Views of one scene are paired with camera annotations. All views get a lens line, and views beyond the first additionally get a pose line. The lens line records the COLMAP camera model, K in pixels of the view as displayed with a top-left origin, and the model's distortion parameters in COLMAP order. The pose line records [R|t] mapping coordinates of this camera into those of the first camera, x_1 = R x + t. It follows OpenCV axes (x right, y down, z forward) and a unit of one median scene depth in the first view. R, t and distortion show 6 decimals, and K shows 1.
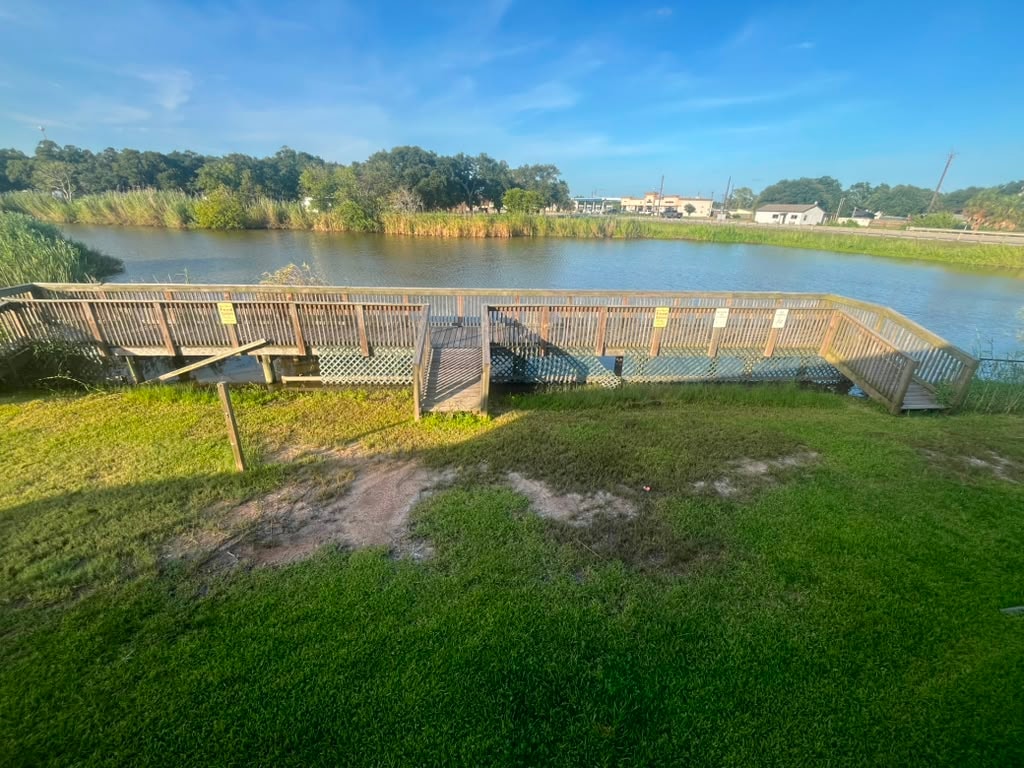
lens RADIAL K [[414.7, 0, 513.0], [0, 414.7, 386.6], [0, 0, 1]] dist [-0.002929, 0.000201]
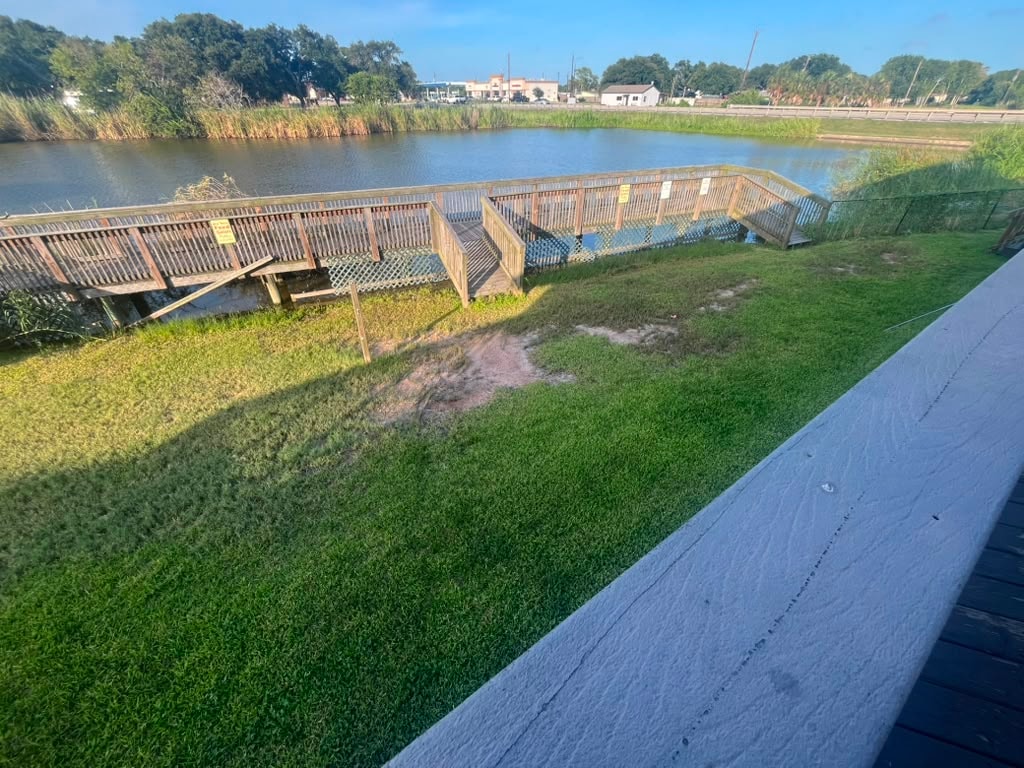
lens RADIAL K [[414.7, 0, 513.7], [0, 414.7, 384.1], [0, 0, 1]] dist [-0.002929, 0.000201]
pose [[0.940923, -0.213852, 0.262547, -0.368220], [0.156787, 0.962364, 0.221978, 0.044212], [-0.300136, -0.167700, 0.939039, -0.111595]]
